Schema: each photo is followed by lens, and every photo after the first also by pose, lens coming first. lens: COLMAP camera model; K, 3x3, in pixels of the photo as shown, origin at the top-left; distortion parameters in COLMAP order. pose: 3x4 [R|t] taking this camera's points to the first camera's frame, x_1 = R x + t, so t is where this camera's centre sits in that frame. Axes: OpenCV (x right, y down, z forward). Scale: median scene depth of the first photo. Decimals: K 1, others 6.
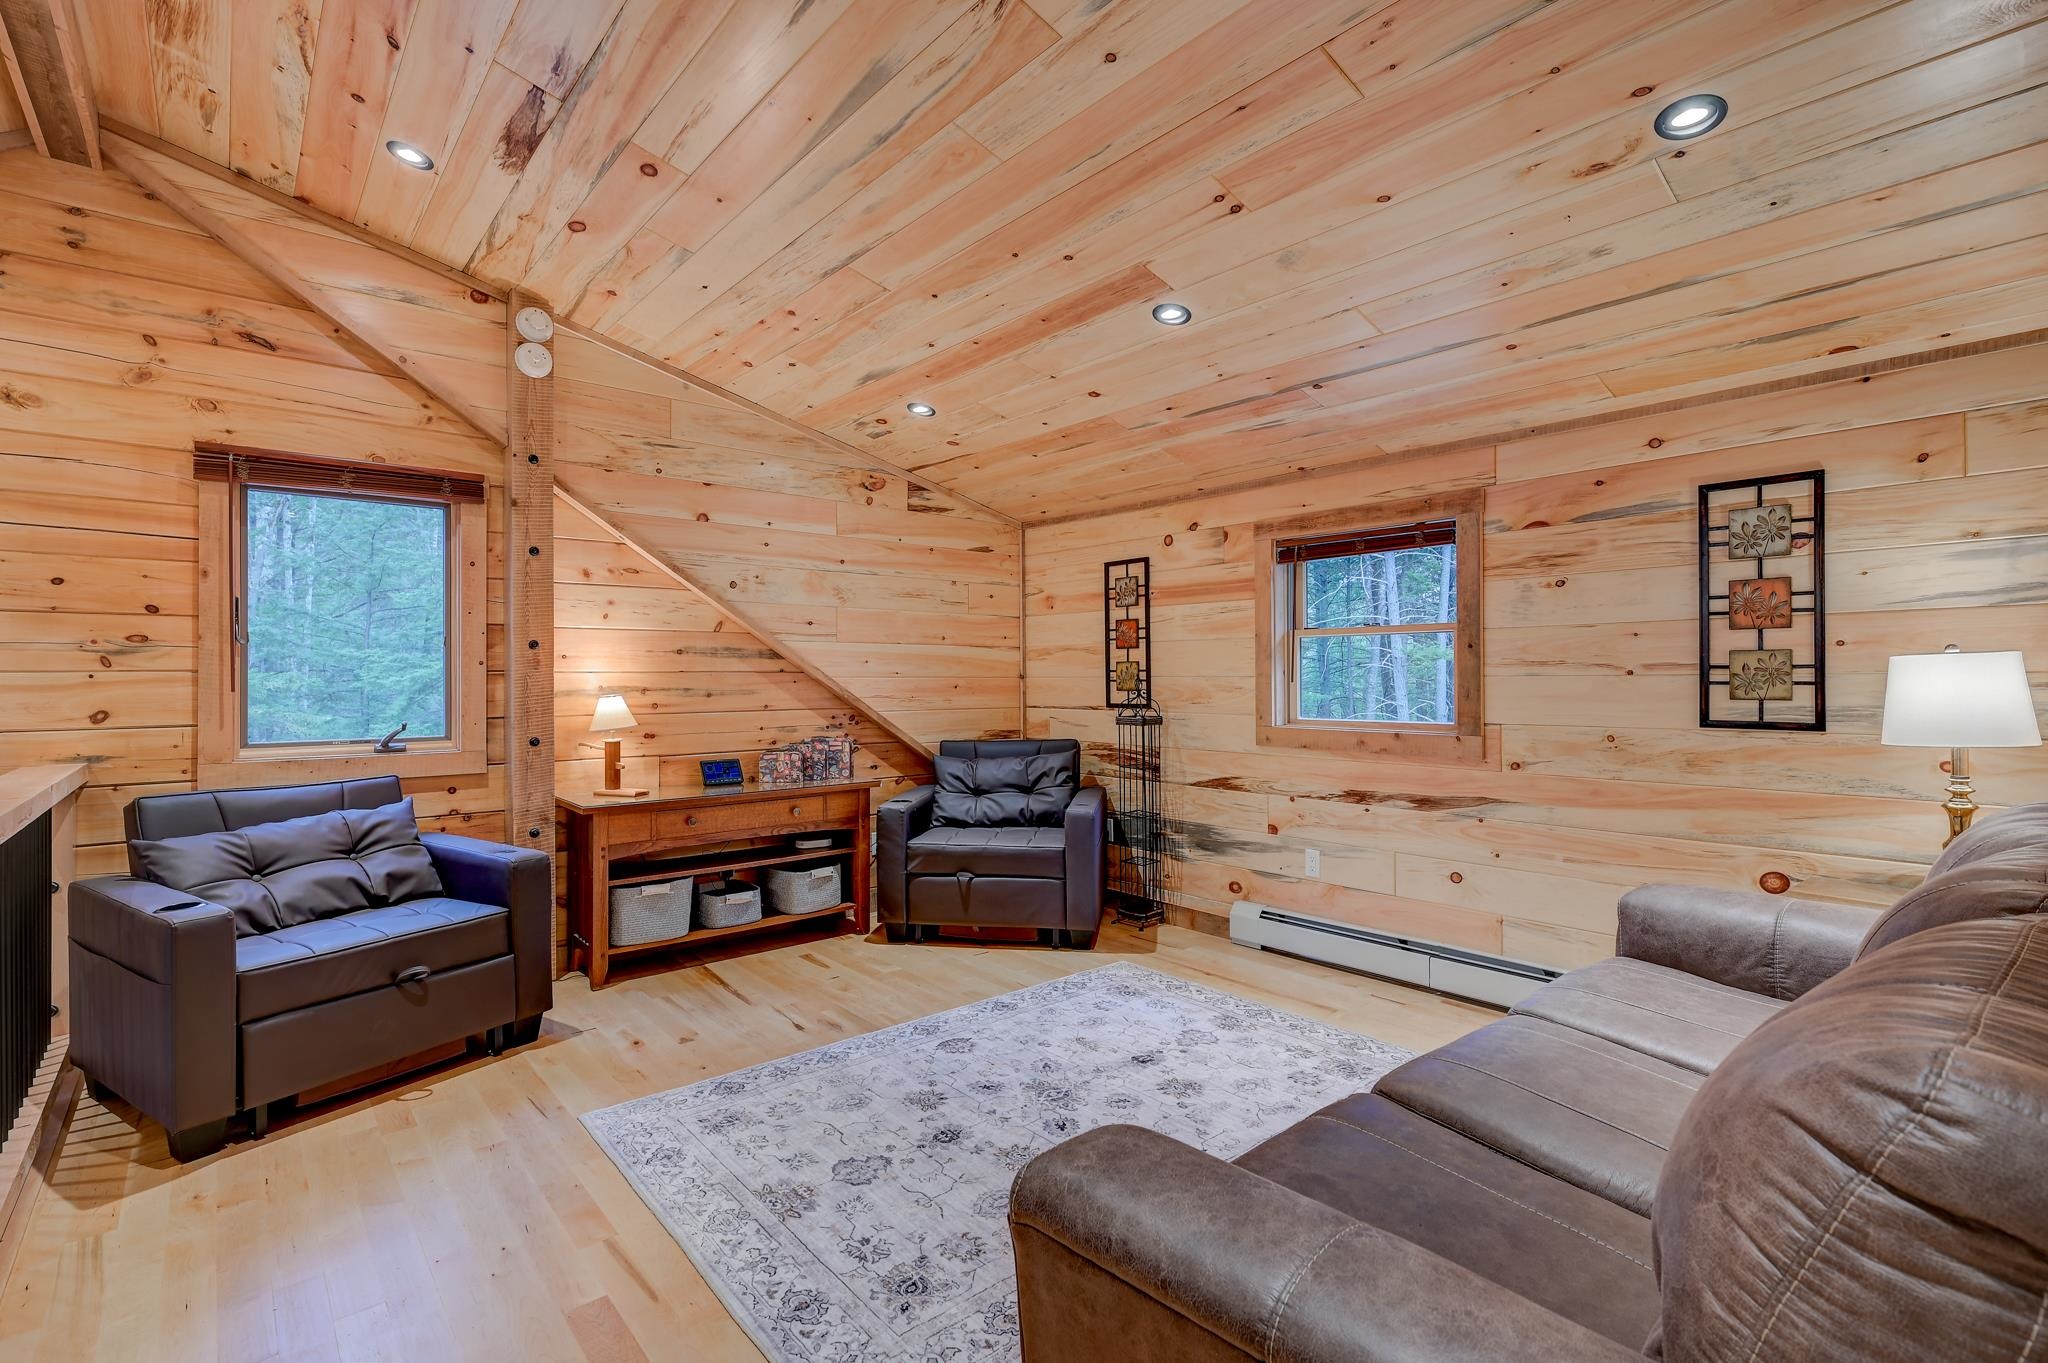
lens RADIAL K [[952.2, 0, 1026.9], [0, 952.2, 677.6], [0, 0, 1]] dist [0.003153, 0.000384]
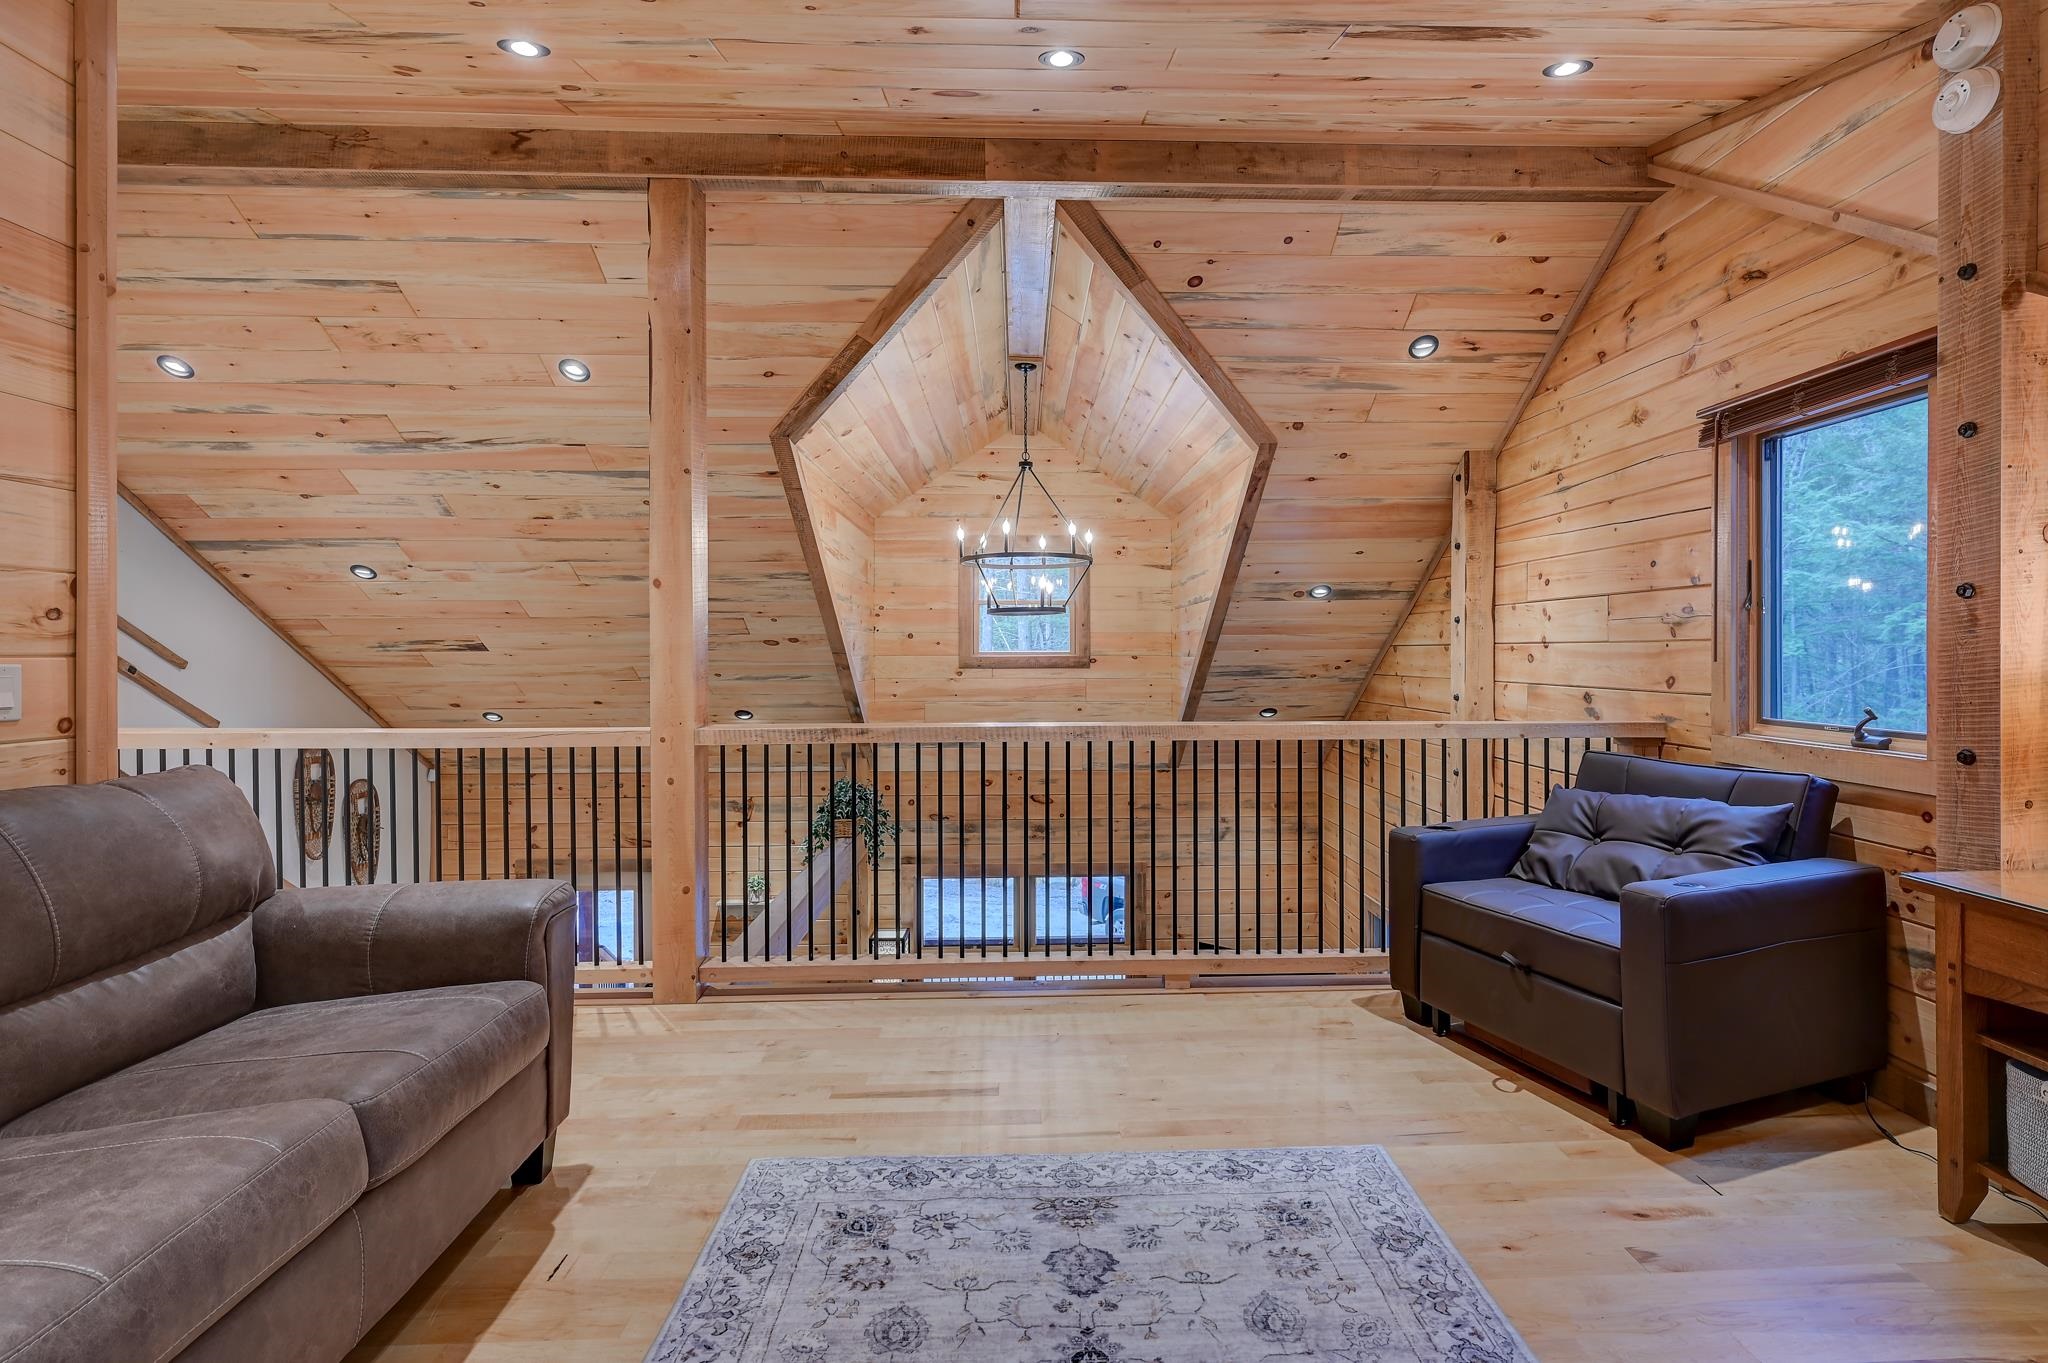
lens RADIAL K [[952.2, 0, 1042.1], [0, 952.2, 653.6], [0, 0, 1]] dist [0.003153, 0.000384]
pose [[-0.617861, 0.008437, -0.786242, 0.379664], [0.004399, 0.999964, 0.007274, -0.003369], [0.786275, 0.001036, -0.617876, 1.186022]]
